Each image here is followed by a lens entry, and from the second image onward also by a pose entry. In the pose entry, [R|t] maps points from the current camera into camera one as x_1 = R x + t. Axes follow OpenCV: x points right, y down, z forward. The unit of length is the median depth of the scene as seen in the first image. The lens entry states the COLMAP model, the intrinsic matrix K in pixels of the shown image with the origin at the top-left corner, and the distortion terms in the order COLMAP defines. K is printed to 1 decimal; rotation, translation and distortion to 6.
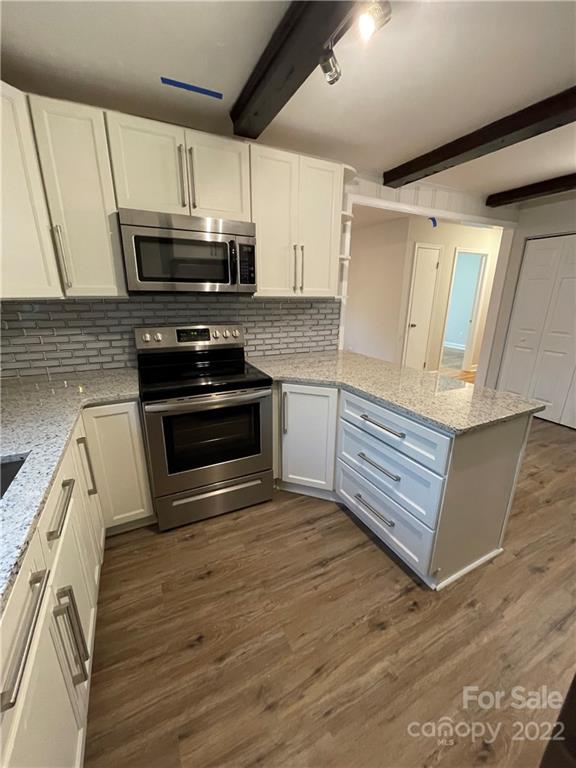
lens RADIAL K [[308.7, 0, 290.2], [0, 308.7, 382.7], [0, 0, 1]] dist [-0.001842, 0.000211]
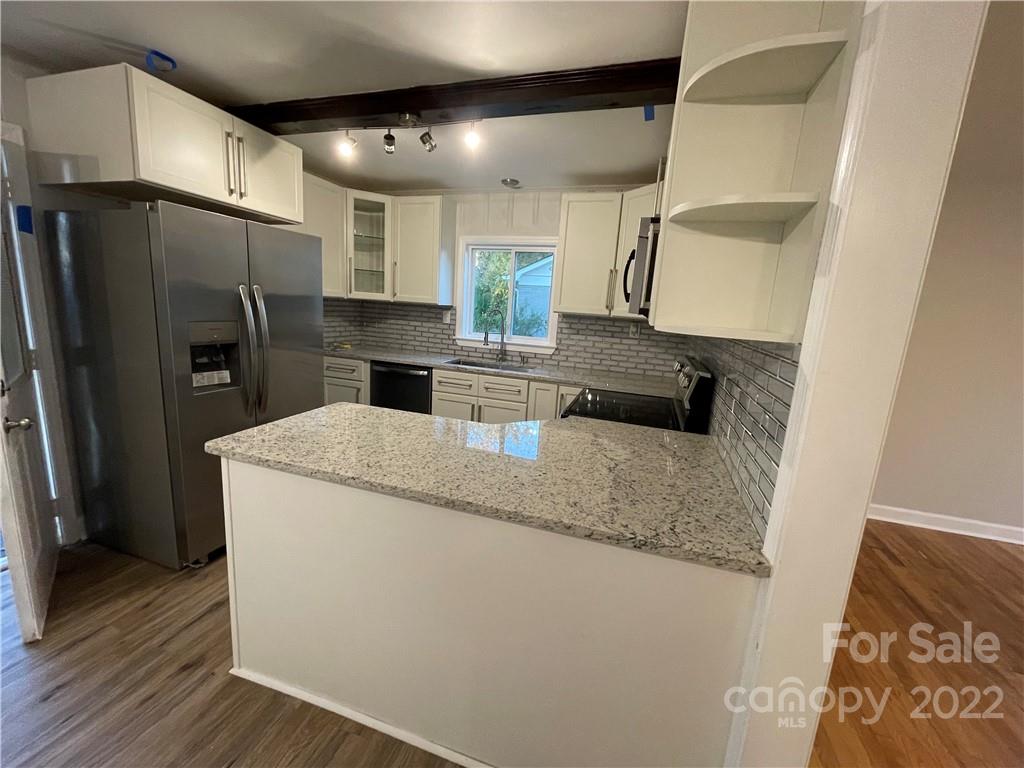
lens RADIAL K [[411.6, 0, 513.1], [0, 411.6, 383.7], [0, 0, 1]] dist [-0.001842, 0.000211]
pose [[-0.691287, 0.084530, -0.717619, 0.879015], [-0.270962, 0.890337, 0.365895, -0.490941], [0.669852, 0.447386, -0.592574, 1.693607]]
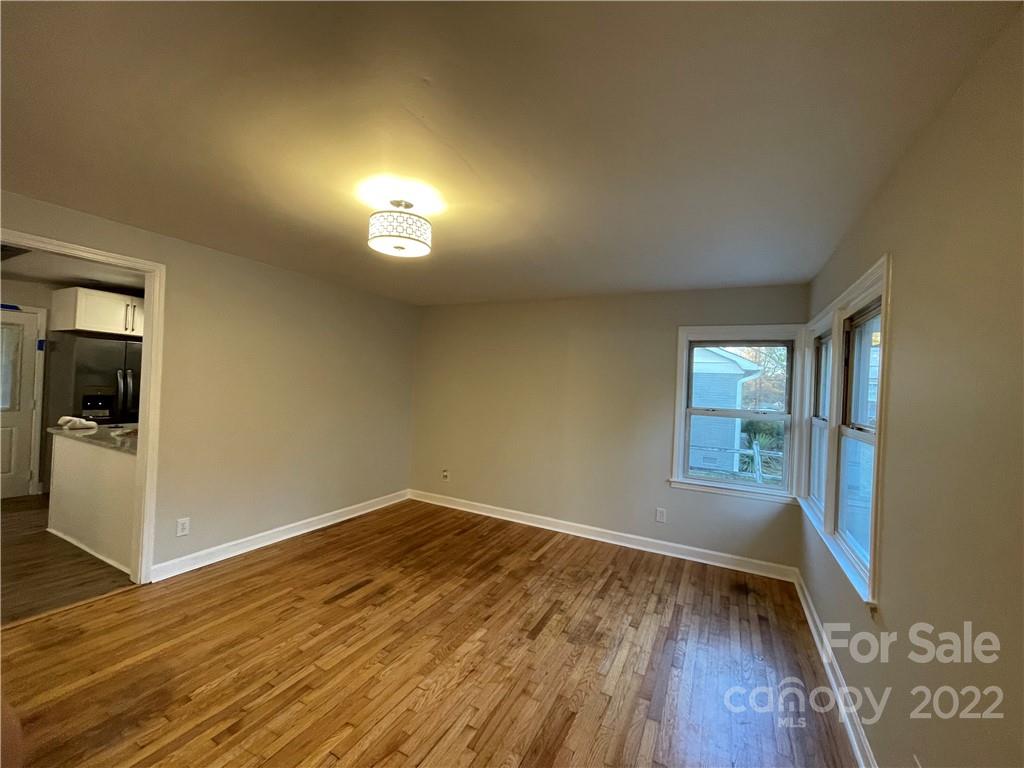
lens RADIAL K [[411.6, 0, 518.7], [0, 411.6, 380.8], [0, 0, 1]] dist [-0.001842, 0.000211]
pose [[-0.799540, -0.046574, -0.598804, 0.040666], [-0.224660, 0.947806, 0.226253, -1.216607], [0.557013, 0.315426, -0.768273, 3.837251]]
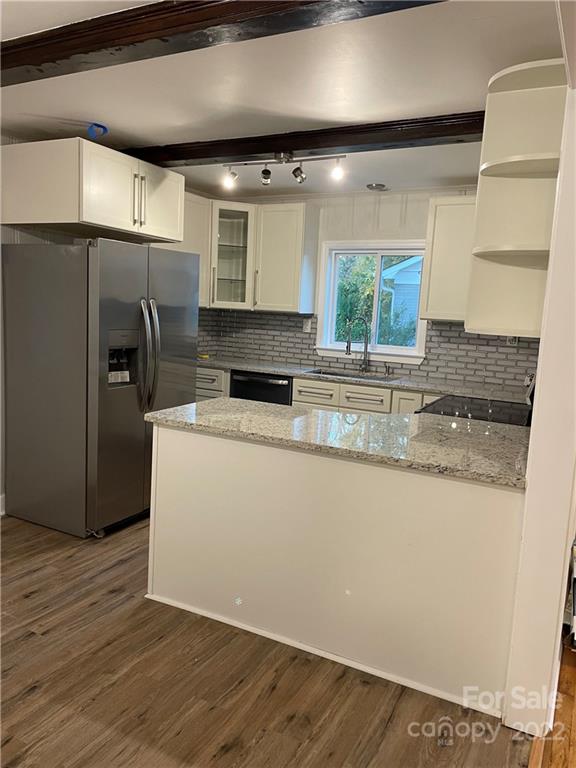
lens RADIAL K [[582.8, 0, 287.1], [0, 582.8, 386.9], [0, 0, 1]] dist [0.070155, -0.047077]
pose [[-0.807486, 0.036190, -0.588776, 1.367812], [-0.220118, 0.907537, 0.357667, -0.666727], [0.547279, 0.418411, -0.724857, 2.229437]]
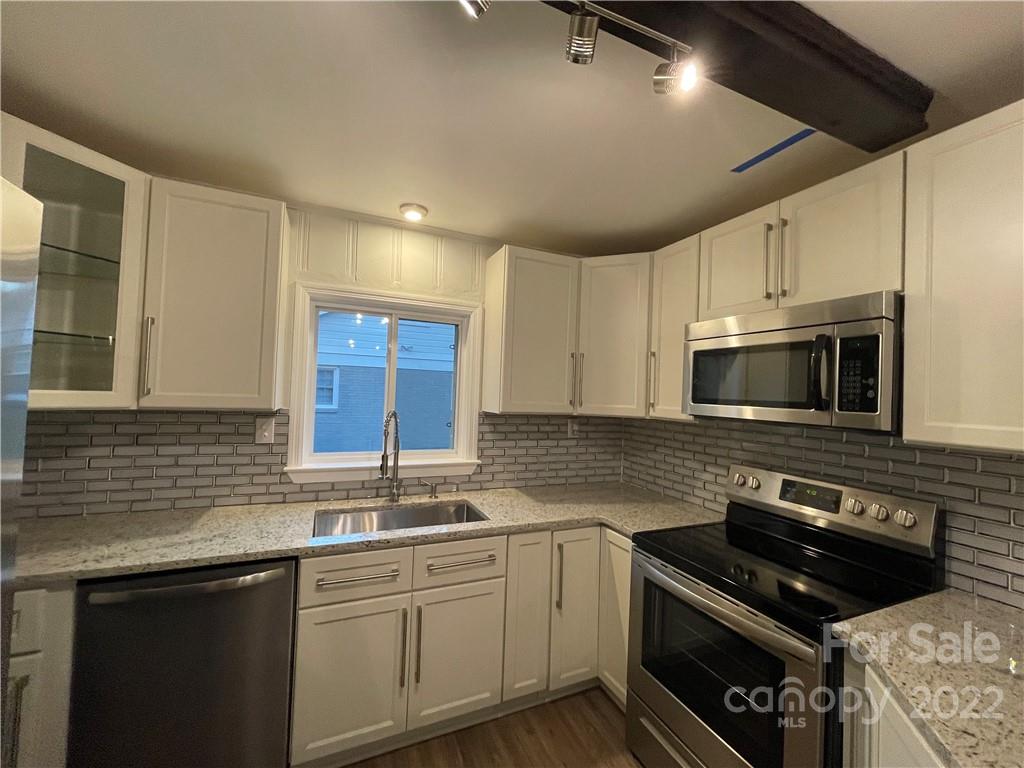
lens RADIAL K [[411.6, 0, 512.8], [0, 411.6, 381.3], [0, 0, 1]] dist [-0.001842, 0.000211]
pose [[-0.038013, -0.039575, -0.998493, 0.585976], [-0.318151, 0.947698, -0.025449, -0.201191], [0.947278, 0.316705, -0.048616, 0.575242]]
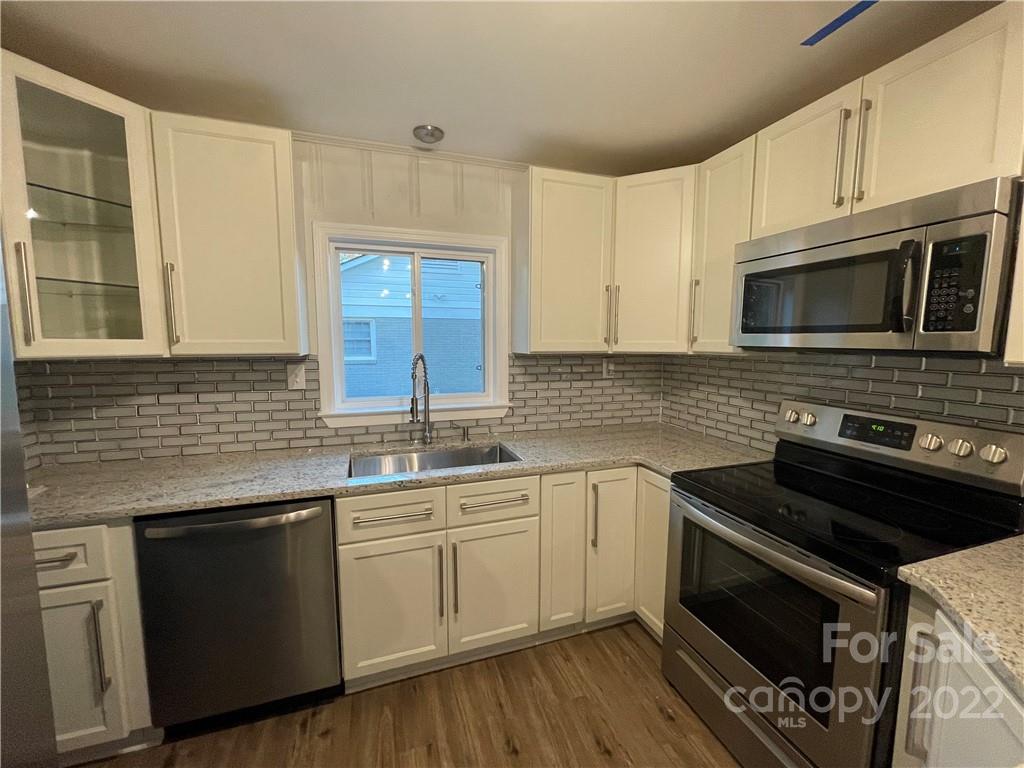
lens RADIAL K [[411.6, 0, 512.9], [0, 411.6, 381.1], [0, 0, 1]] dist [-0.001842, 0.000211]
pose [[-0.123435, 0.087369, -0.988499, 0.527458], [-0.285595, 0.950845, 0.119704, -0.179845], [0.950368, 0.297086, -0.092415, 0.595996]]
